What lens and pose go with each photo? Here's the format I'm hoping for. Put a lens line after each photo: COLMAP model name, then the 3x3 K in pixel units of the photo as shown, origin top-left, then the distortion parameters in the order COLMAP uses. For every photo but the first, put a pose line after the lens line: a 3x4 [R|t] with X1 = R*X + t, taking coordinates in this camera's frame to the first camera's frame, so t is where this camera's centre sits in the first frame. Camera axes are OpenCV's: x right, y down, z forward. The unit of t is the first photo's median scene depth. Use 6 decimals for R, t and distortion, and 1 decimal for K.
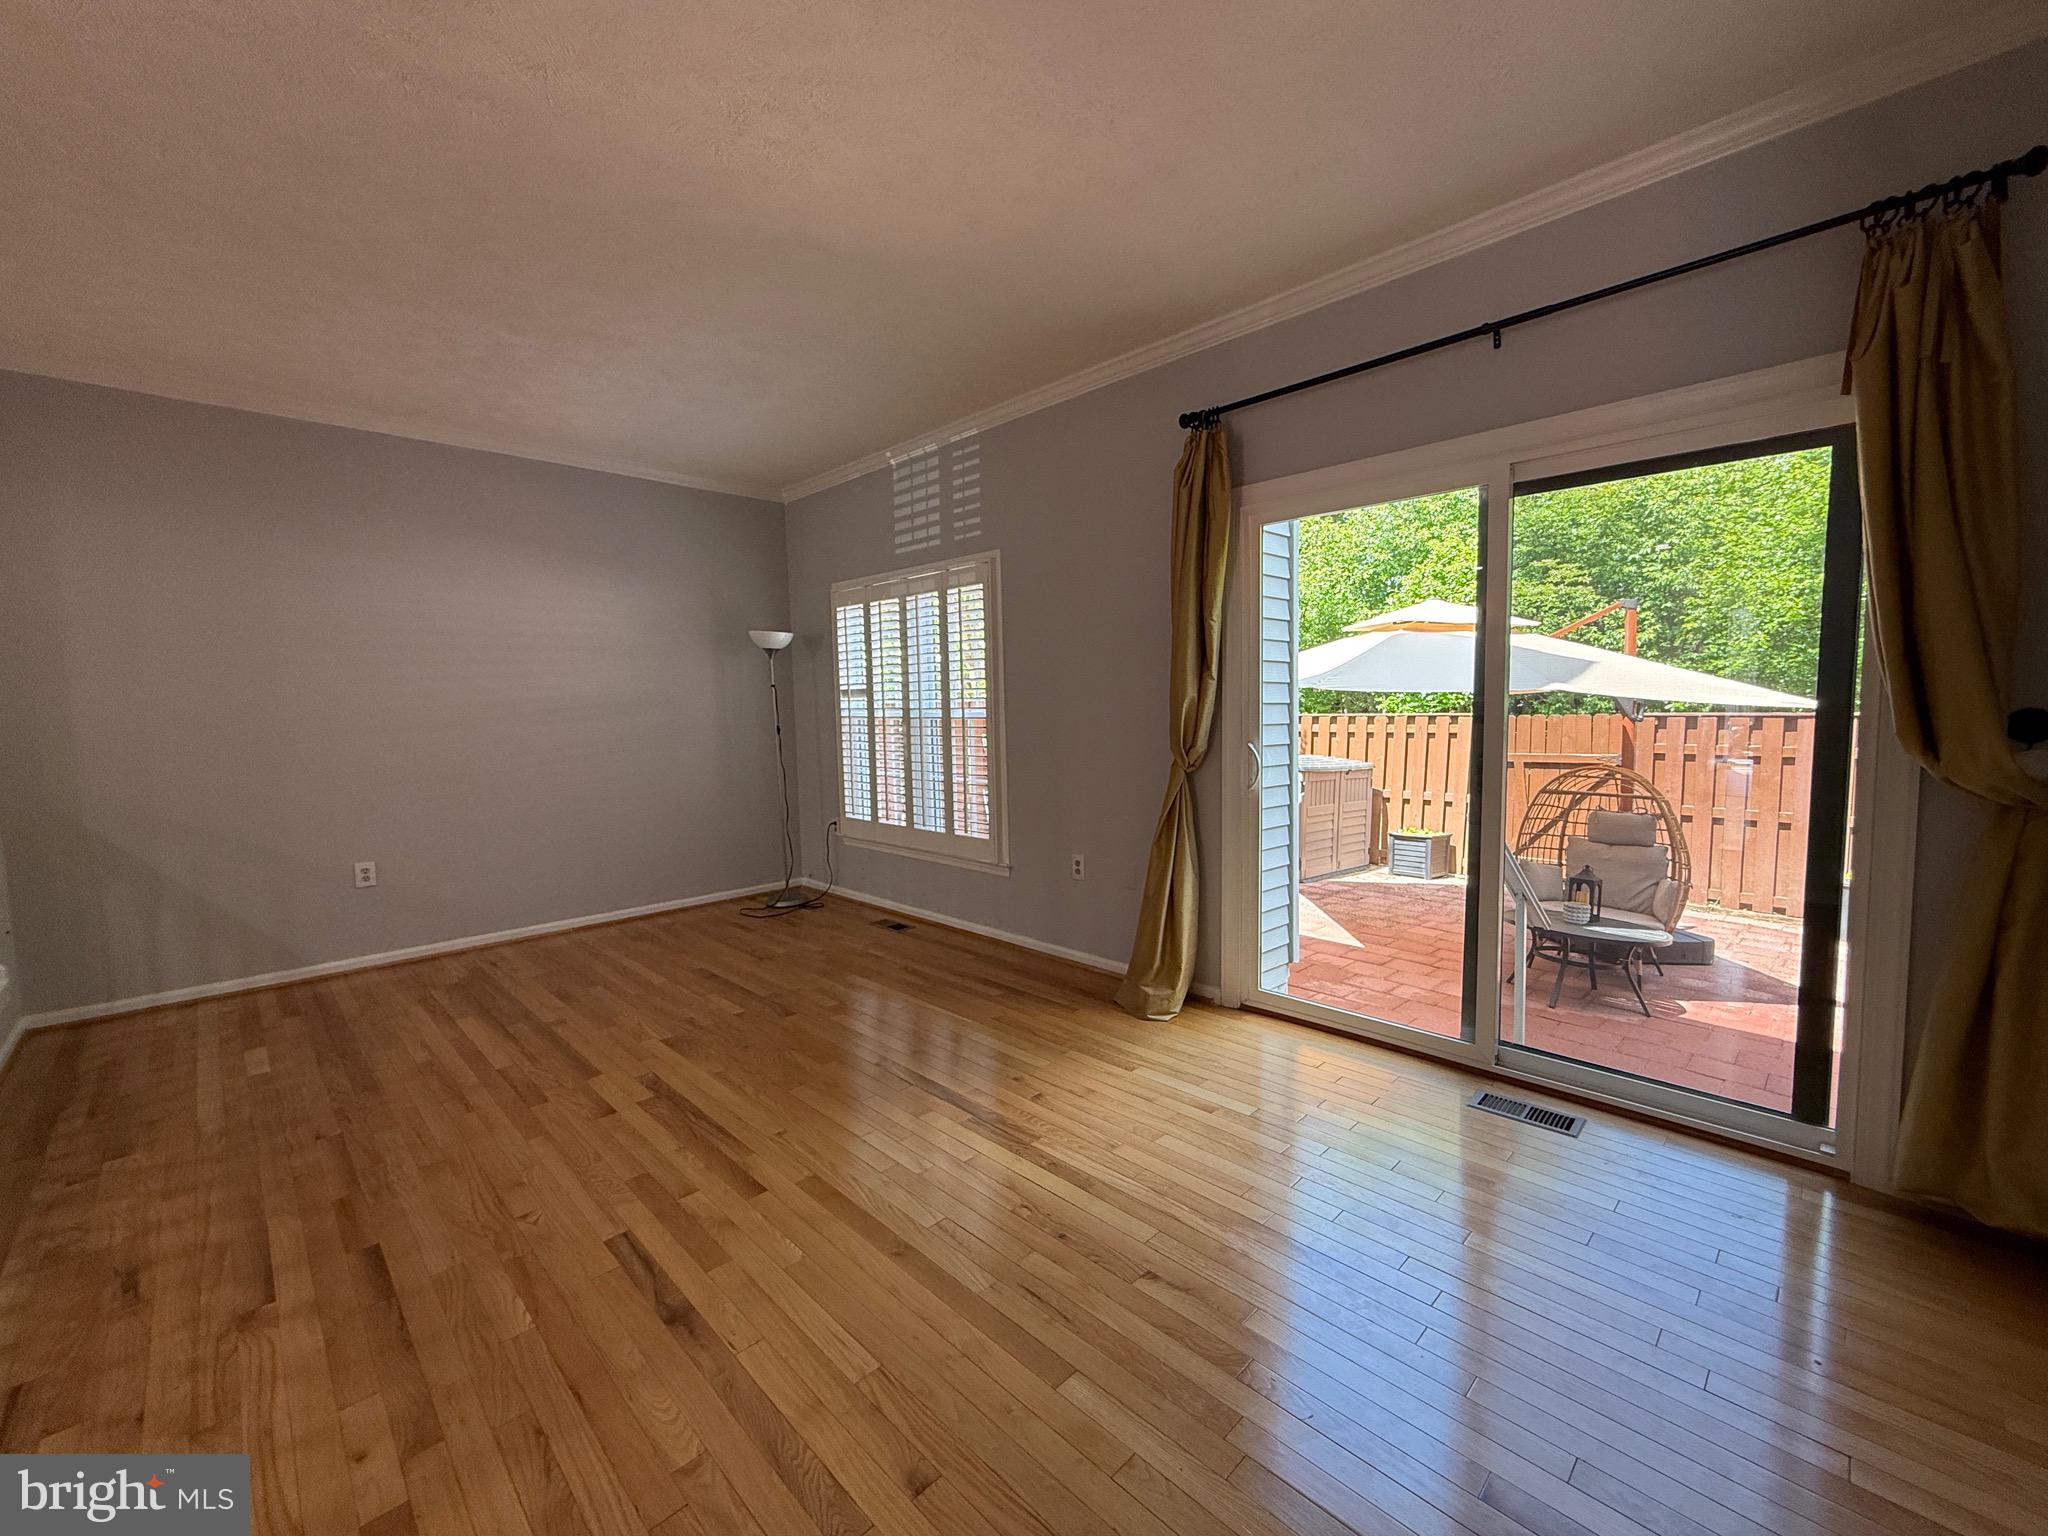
lens RADIAL K [[819.1, 0, 1024.0], [0, 819.1, 768.0], [0, 0, 1]] dist [-0.000691, 0.000040]
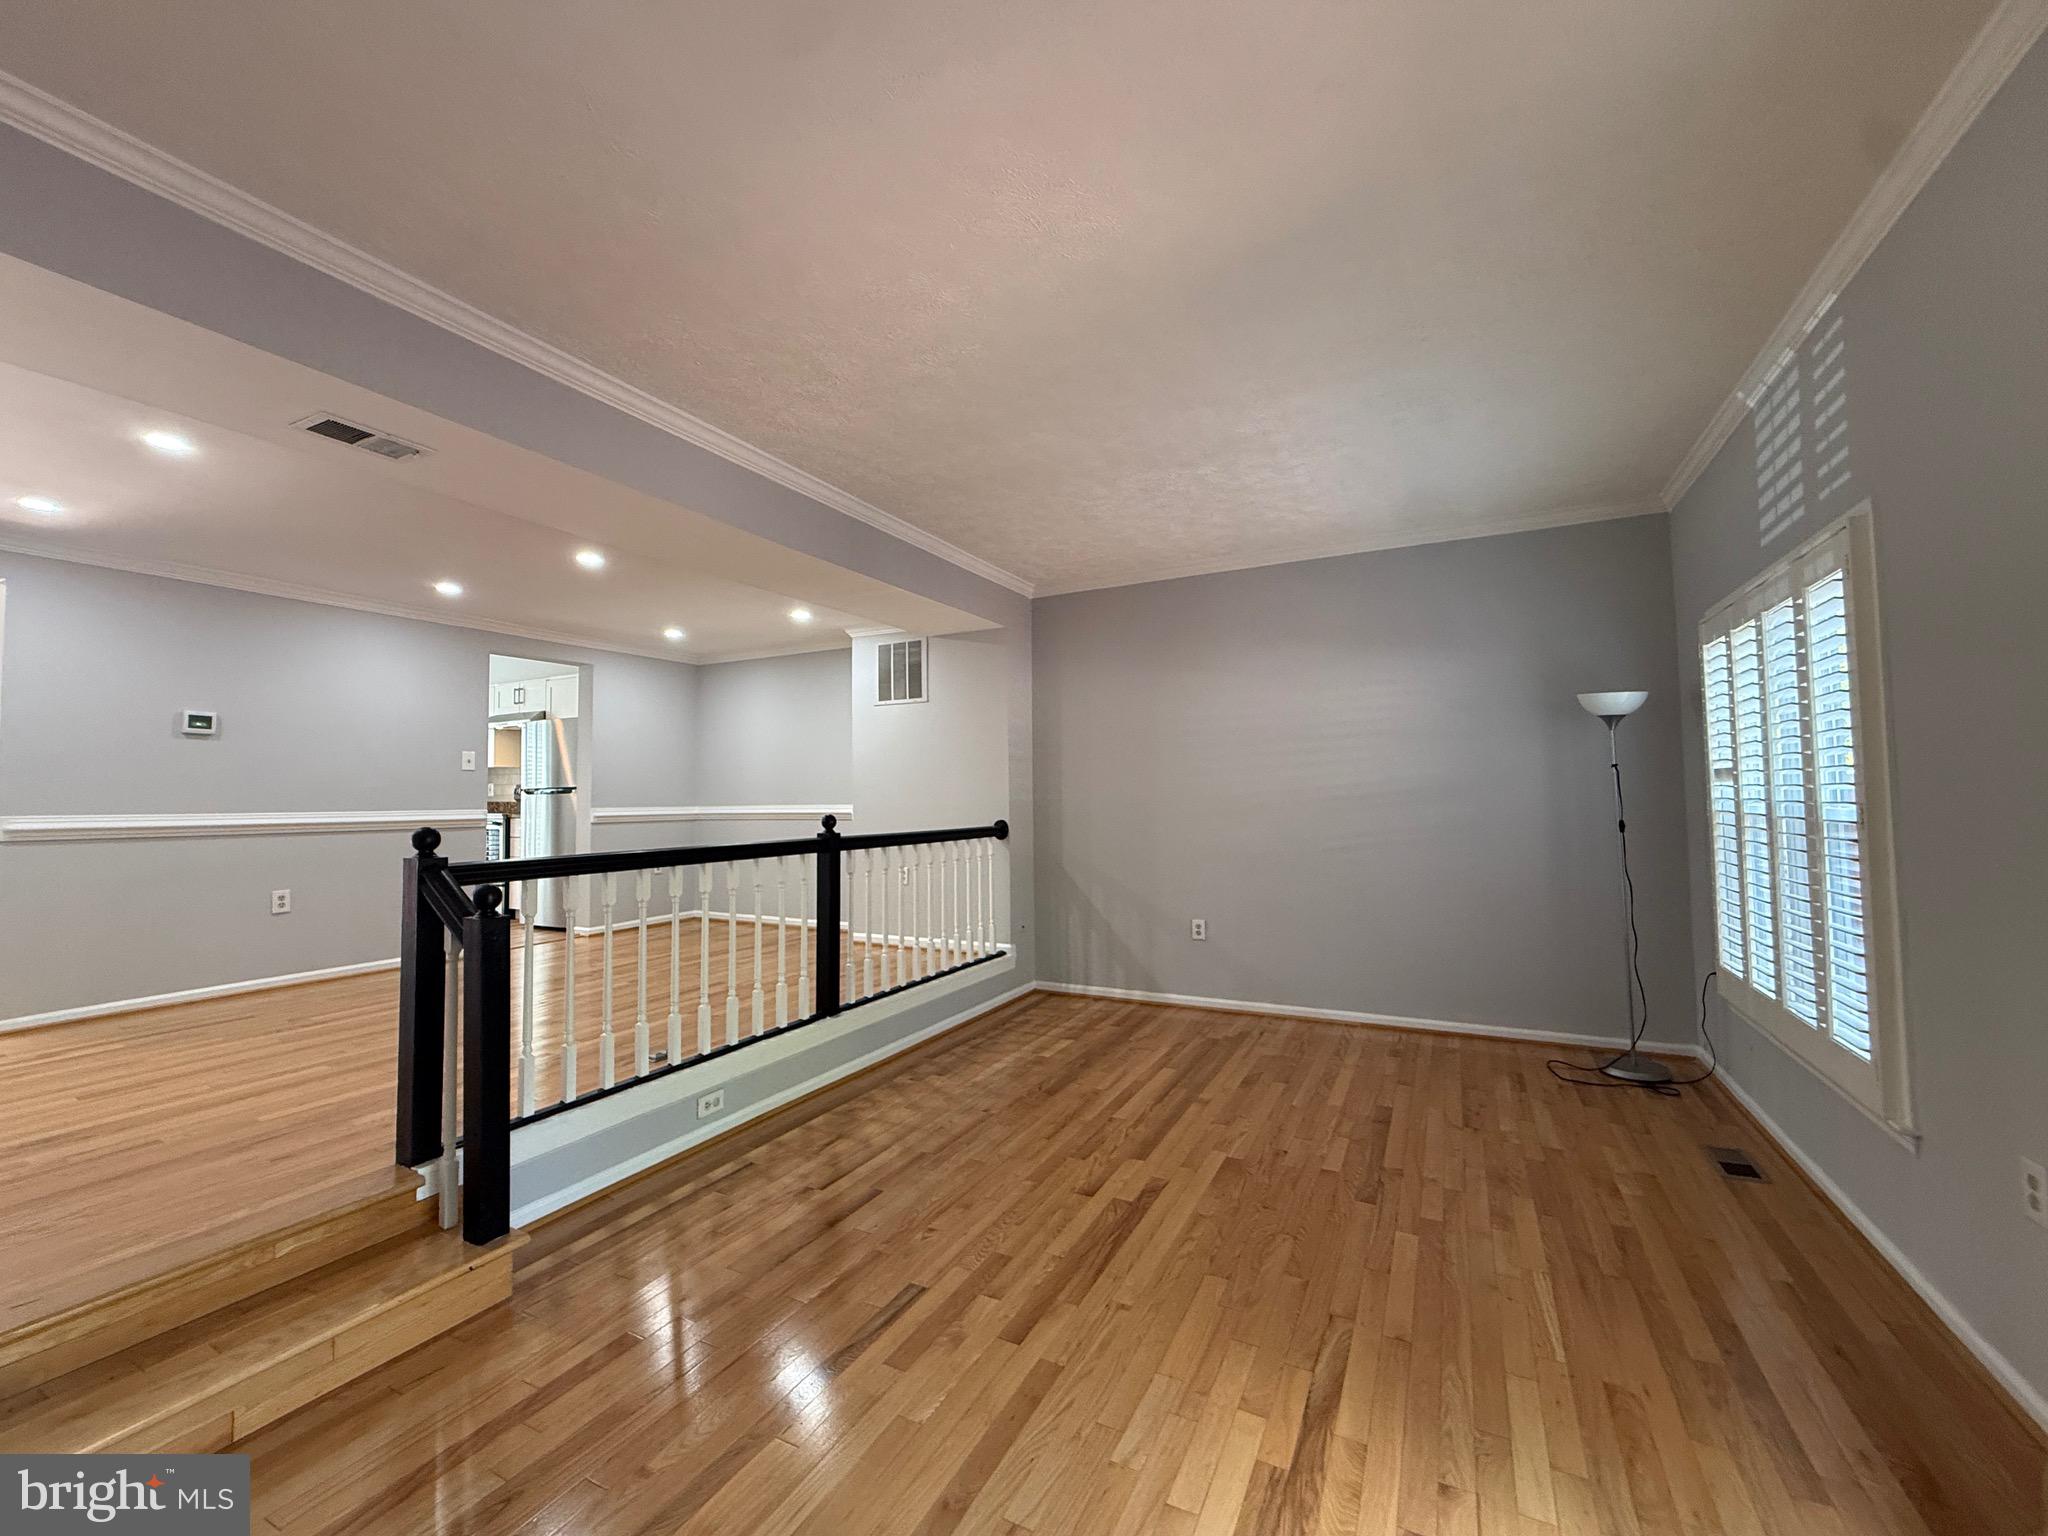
lens RADIAL K [[827.2, 0, 1029.0], [0, 827.2, 768.2], [0, 0, 1]] dist [-0.001567, 0.000030]
pose [[0.314371, -0.020644, -0.949076, 0.332854], [-0.066598, 0.996821, -0.043742, -0.044369], [0.946961, 0.076958, 0.311996, 0.399859]]
